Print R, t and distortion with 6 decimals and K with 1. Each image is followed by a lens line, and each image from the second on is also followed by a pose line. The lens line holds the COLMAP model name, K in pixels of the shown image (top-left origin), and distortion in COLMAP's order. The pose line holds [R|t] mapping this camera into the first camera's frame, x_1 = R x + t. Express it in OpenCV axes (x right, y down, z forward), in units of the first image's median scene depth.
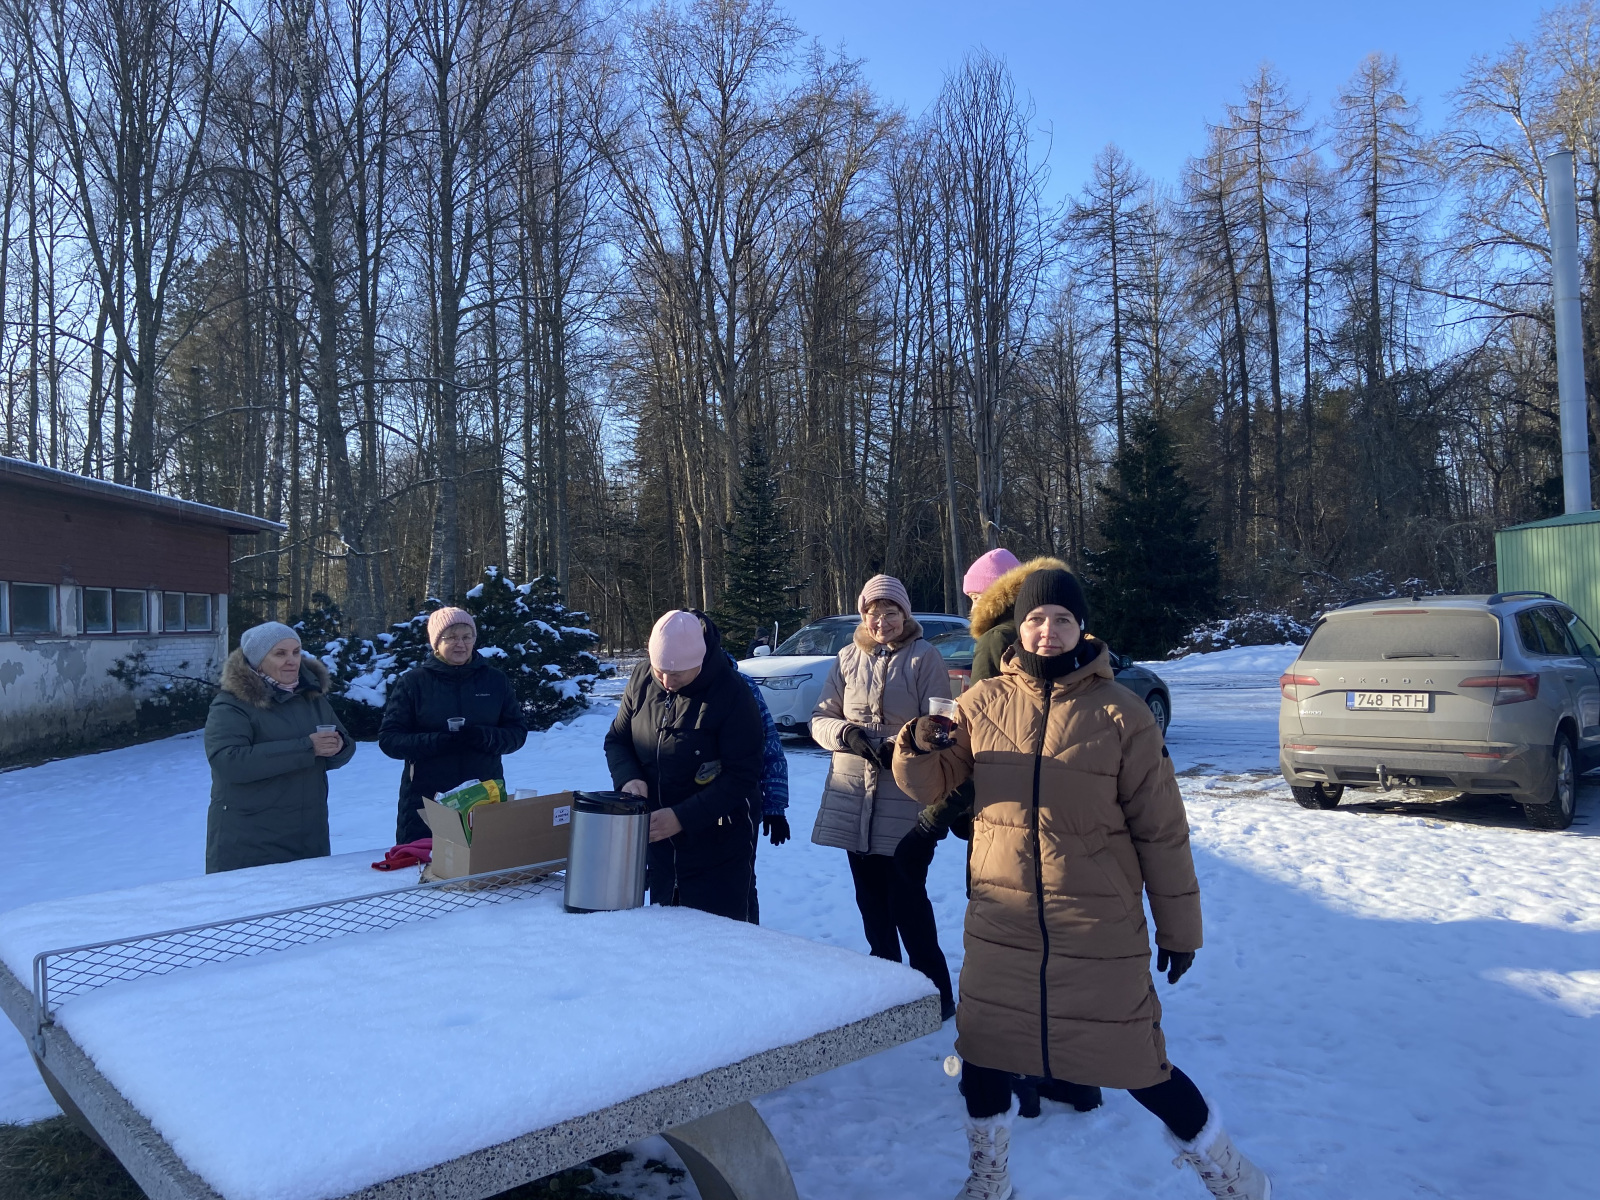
lens RADIAL K [[1204.4, 0, 806.5], [0, 1204.4, 592.3], [0, 0, 1]] dist [0.113769, -0.133569]
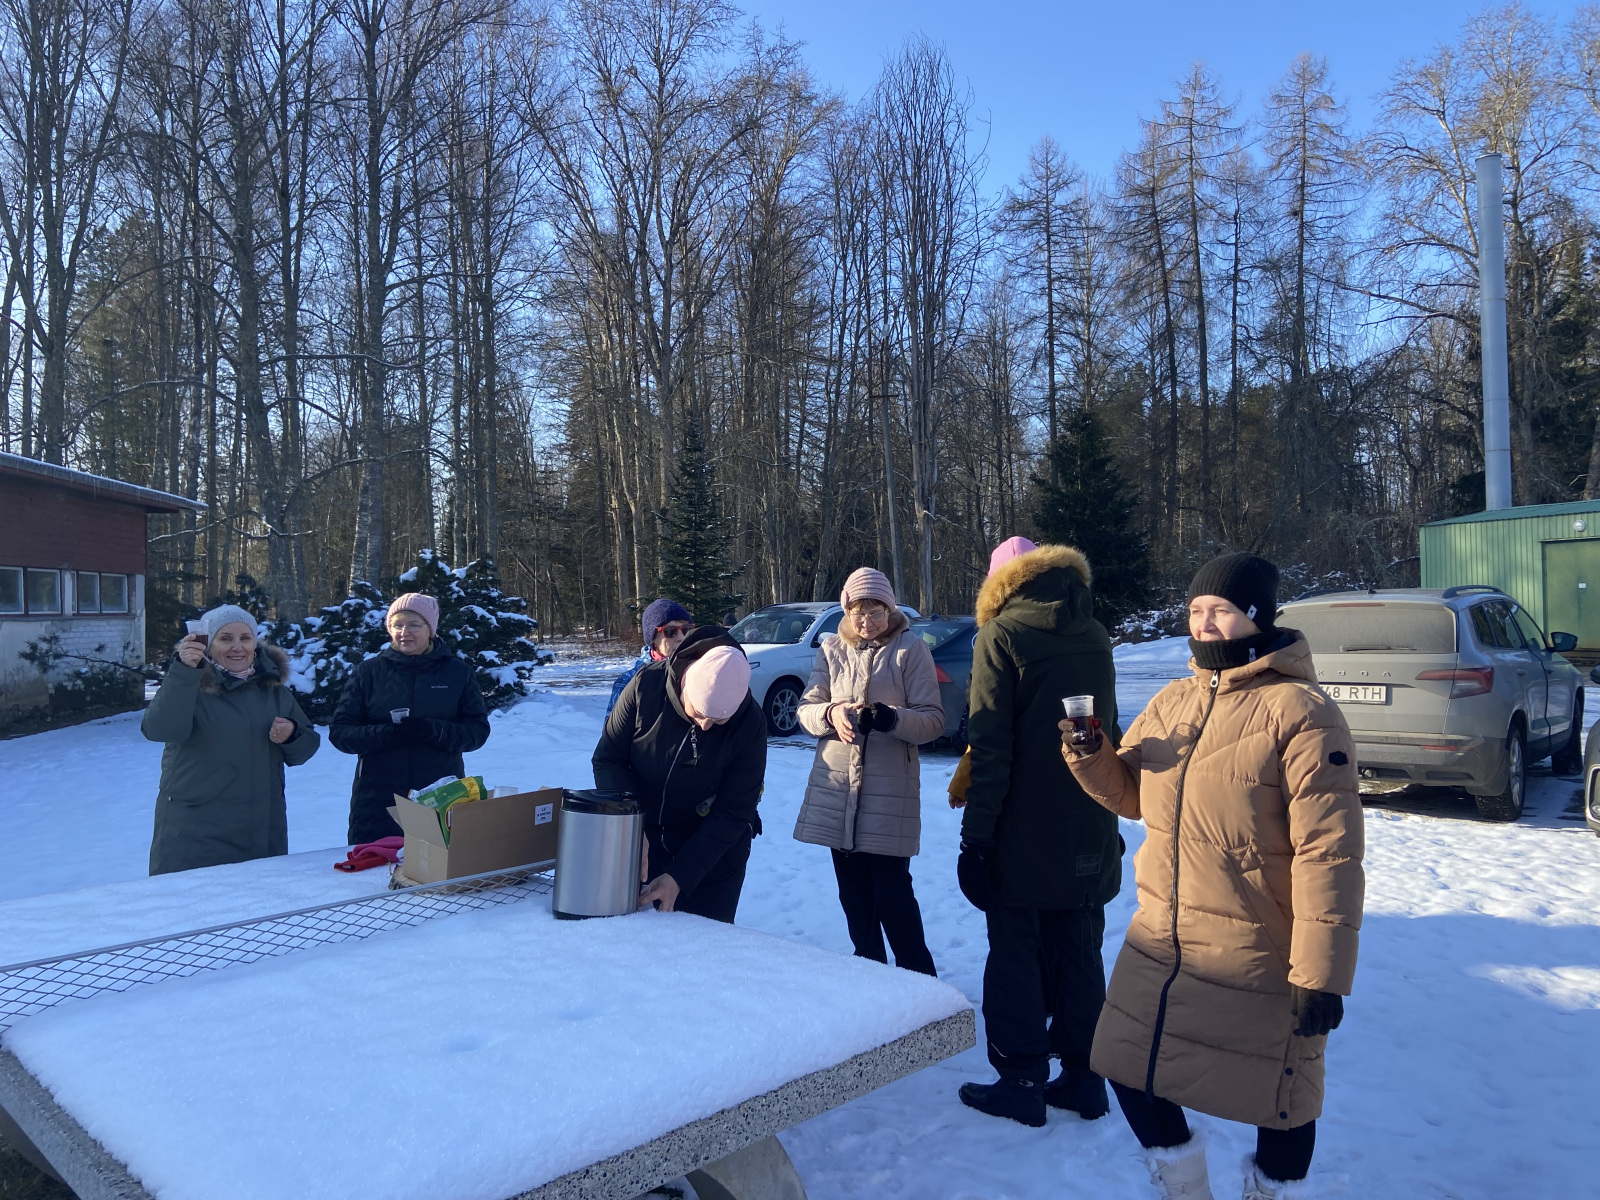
lens RADIAL K [[1202.6, 0, 800.0], [0, 1202.6, 600.0], [0, 0, 1]] dist [0.120120, -0.143827]
pose [[0.998573, 0.009396, 0.052562, -0.003619], [-0.010267, 0.999814, 0.016330, 0.000037], [-0.052399, -0.016846, 0.998484, 0.003496]]
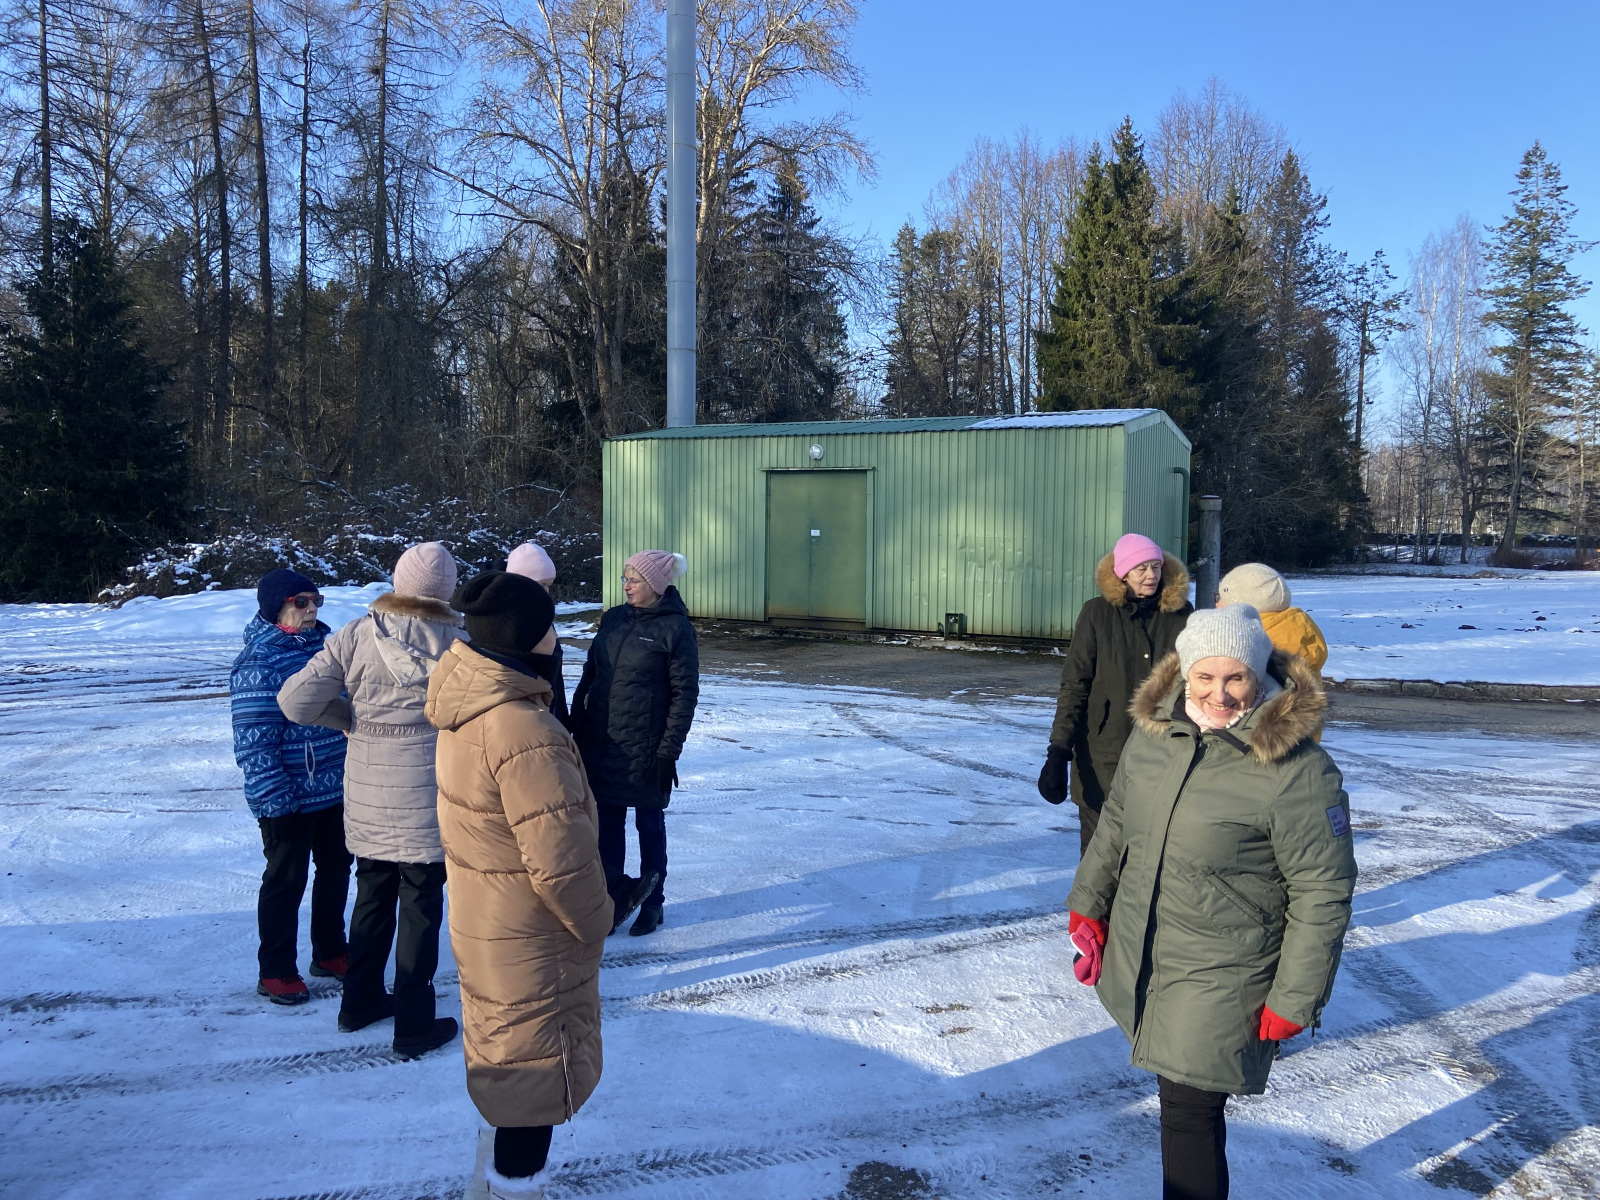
lens RADIAL K [[1204.4, 0, 806.5], [0, 1204.4, 592.3], [0, 0, 1]] dist [0.113769, -0.133569]
pose [[0.699207, 0.004363, 0.714906, 0.065327], [-0.054595, 0.997387, 0.047308, -0.000208], [-0.712831, -0.072108, 0.697619, 0.197641]]
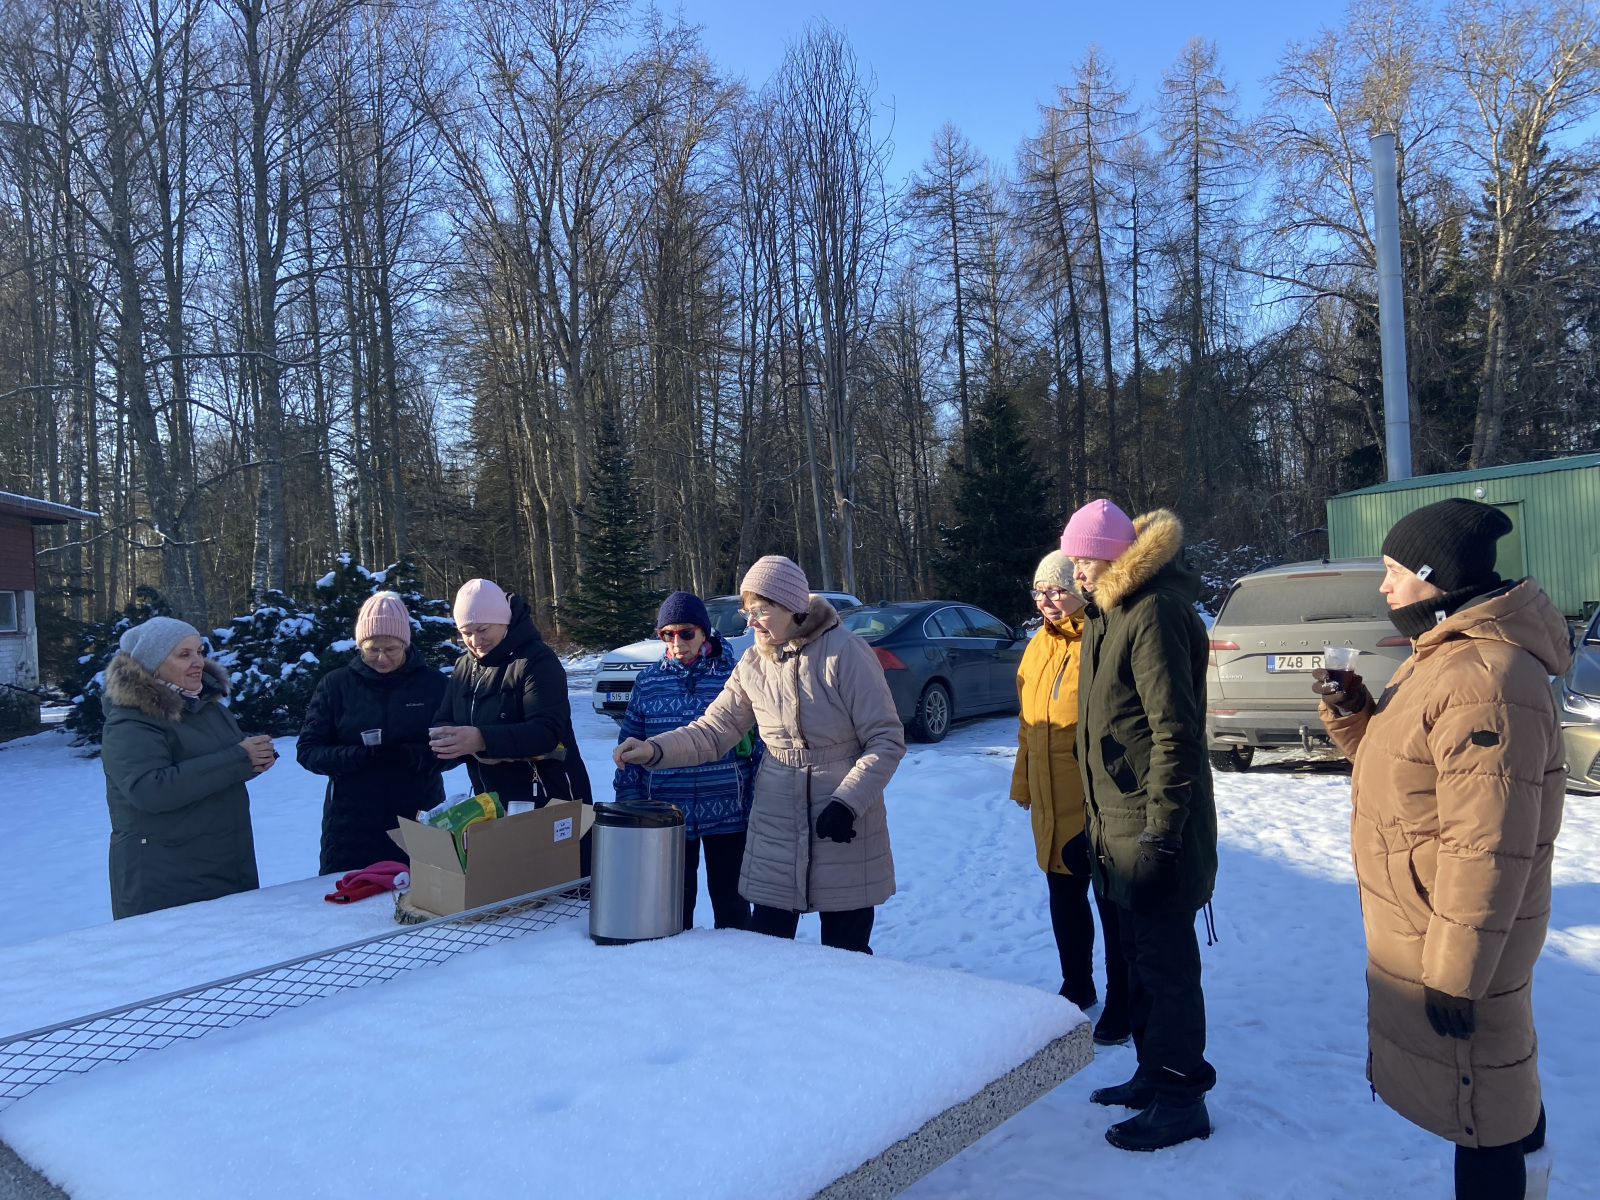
lens RADIAL K [[1199.3, 0, 812.7], [0, 1199.3, 610.0], [0, 0, 1]] dist [0.132407, -0.166383]
pose [[0.990811, -0.029372, 0.132026, -0.009026], [0.025262, 0.999146, 0.032699, 0.000229], [-0.132874, -0.029064, 0.990707, 0.008277]]
